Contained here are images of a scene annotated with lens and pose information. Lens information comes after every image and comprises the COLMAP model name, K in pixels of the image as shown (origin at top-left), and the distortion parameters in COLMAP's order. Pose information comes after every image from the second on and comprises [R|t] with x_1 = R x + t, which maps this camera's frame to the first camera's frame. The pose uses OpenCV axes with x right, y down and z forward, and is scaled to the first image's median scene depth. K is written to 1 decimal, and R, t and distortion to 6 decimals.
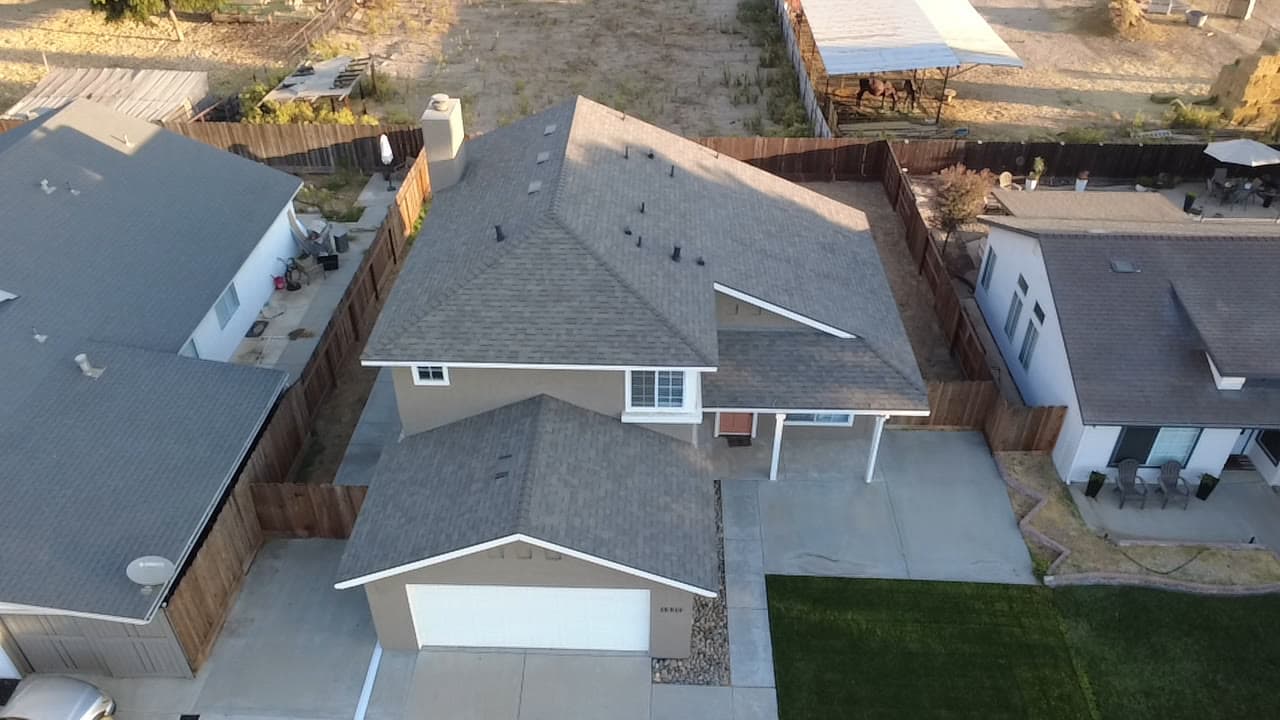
lens RADIAL K [[936.7, 0, 640.0], [0, 936.7, 360.0], [0, 0, 1]] dist [0.001584, 0.001612]
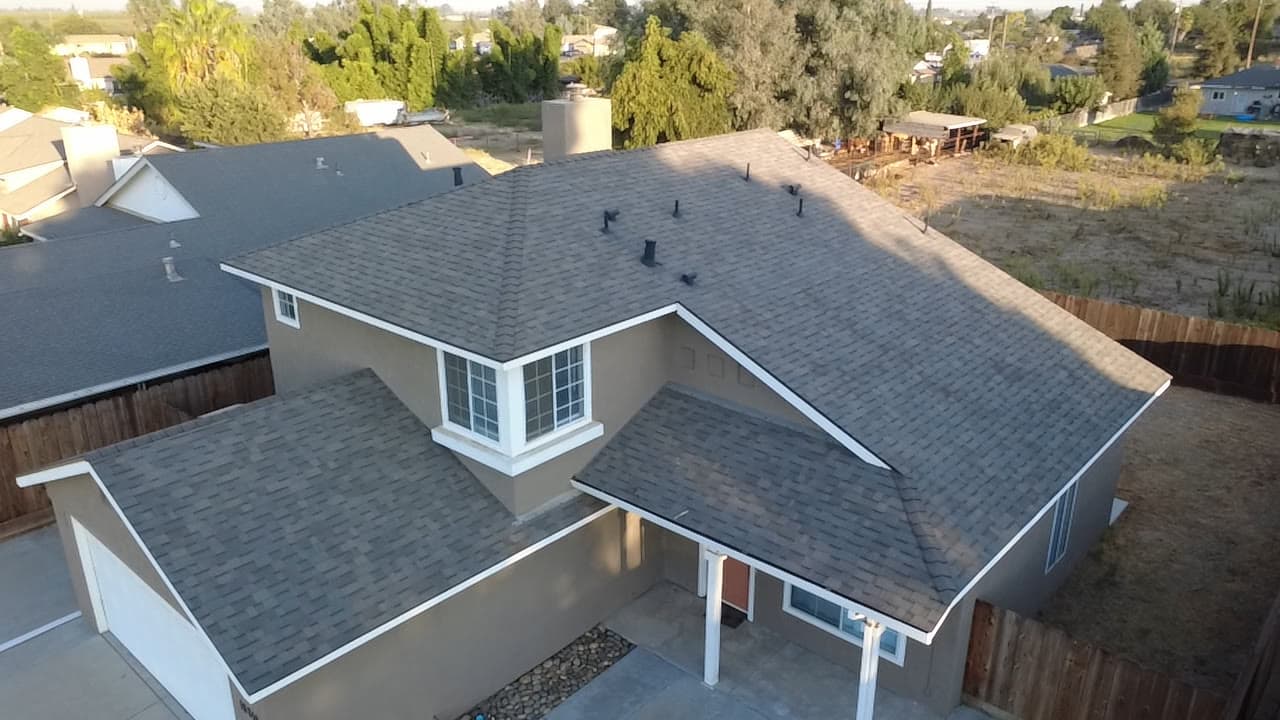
lens RADIAL K [[936.7, 0, 640.0], [0, 936.7, 360.0], [0, 0, 1]] dist [0.001584, 0.001612]
pose [[0.764464, 0.221249, -0.605511, 0.432199], [-0.380075, 0.913341, -0.146120, 0.050595], [0.520709, 0.341843, 0.782308, 0.496590]]
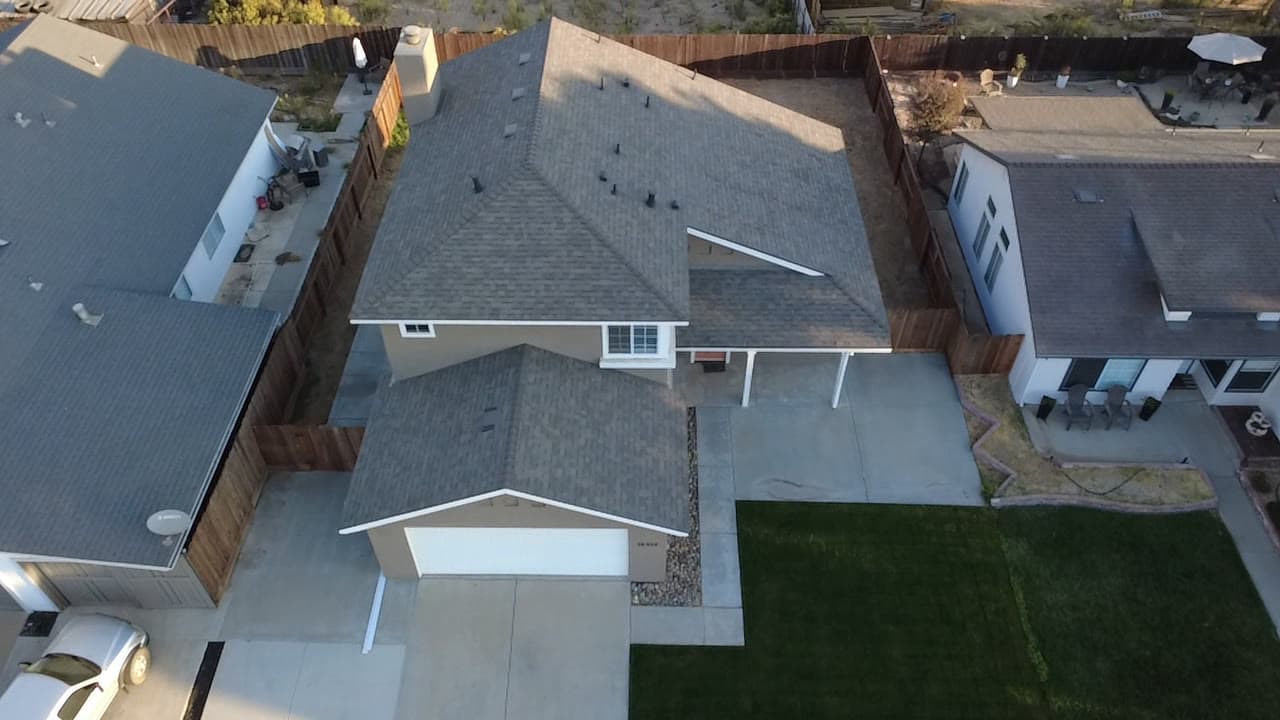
lens RADIAL K [[936.7, 0, 640.0], [0, 936.7, 360.0], [0, 0, 1]] dist [0.001584, 0.001612]
pose [[0.999852, -0.014375, 0.009452, 0.014367], [0.012610, 0.986084, 0.165770, -0.106953], [-0.011703, -0.165627, 0.986119, -0.039960]]
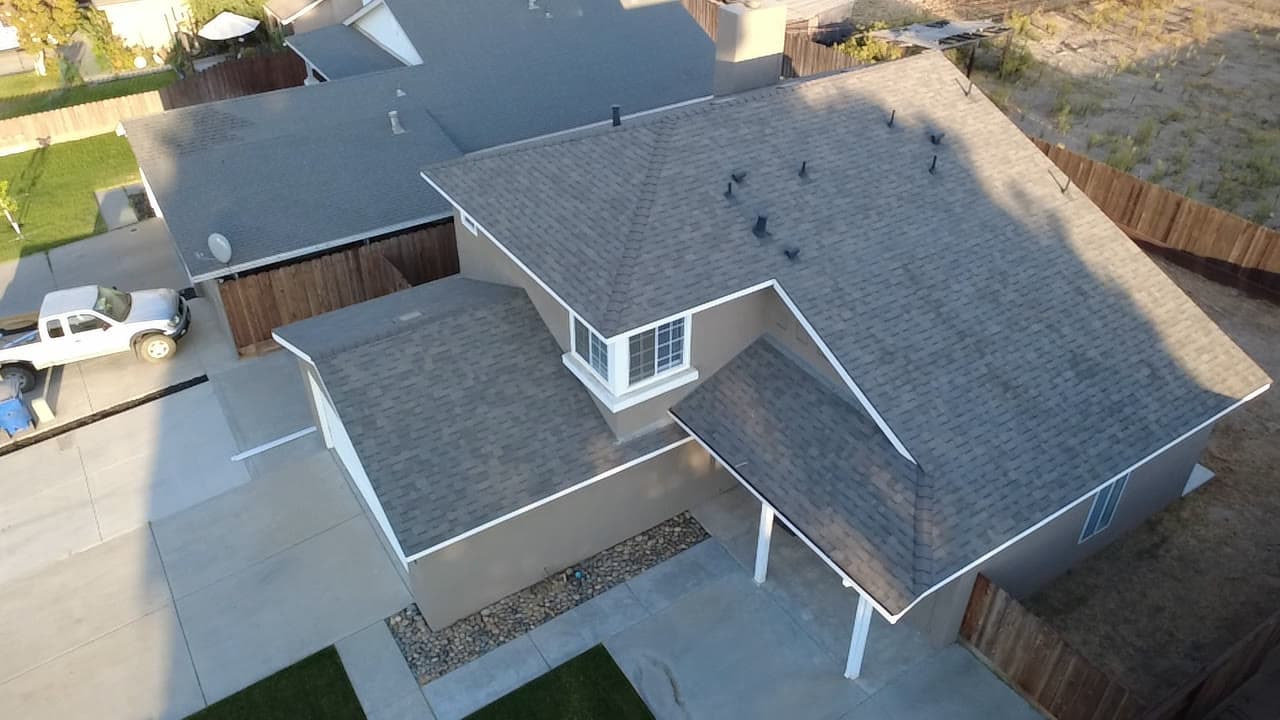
lens RADIAL K [[936.7, 0, 640.0], [0, 936.7, 360.0], [0, 0, 1]] dist [0.001584, 0.001612]
pose [[0.568482, 0.477085, -0.670238, 0.515814], [-0.488229, 0.851356, 0.191901, -0.114454], [0.662164, 0.218137, 0.716907, 0.416596]]
